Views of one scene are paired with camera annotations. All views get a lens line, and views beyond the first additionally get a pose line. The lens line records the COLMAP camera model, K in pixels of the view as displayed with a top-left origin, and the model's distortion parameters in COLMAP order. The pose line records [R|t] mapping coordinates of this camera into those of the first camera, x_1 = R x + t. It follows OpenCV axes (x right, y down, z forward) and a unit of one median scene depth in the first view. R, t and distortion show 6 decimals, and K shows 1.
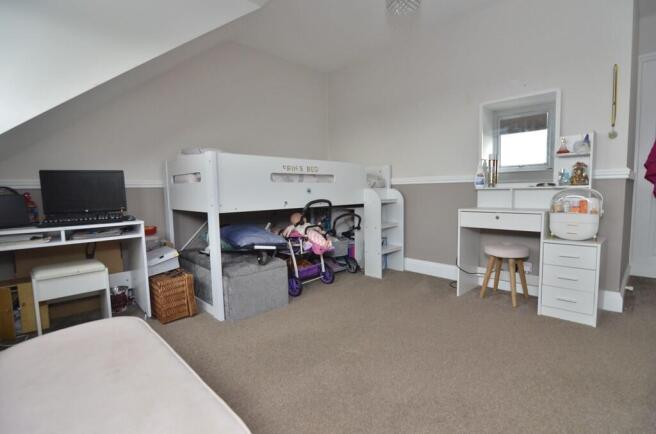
lens RADIAL K [[314.2, 0, 330.0], [0, 314.2, 218.9], [0, 0, 1]] dist [-0.024756, -0.000532]
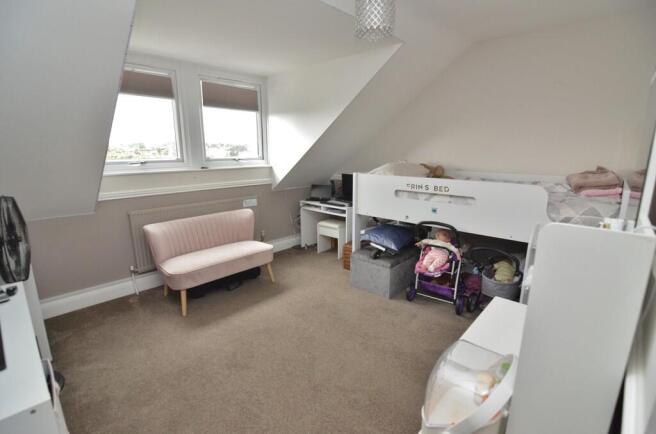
lens RADIAL K [[314.2, 0, 330.0], [0, 314.2, 218.9], [0, 0, 1]] dist [-0.024756, -0.000532]
pose [[0.034950, 0.232352, -0.972004, 0.918111], [-0.087723, 0.969557, 0.228613, -0.270275], [0.995532, 0.077277, 0.054268, 0.650302]]
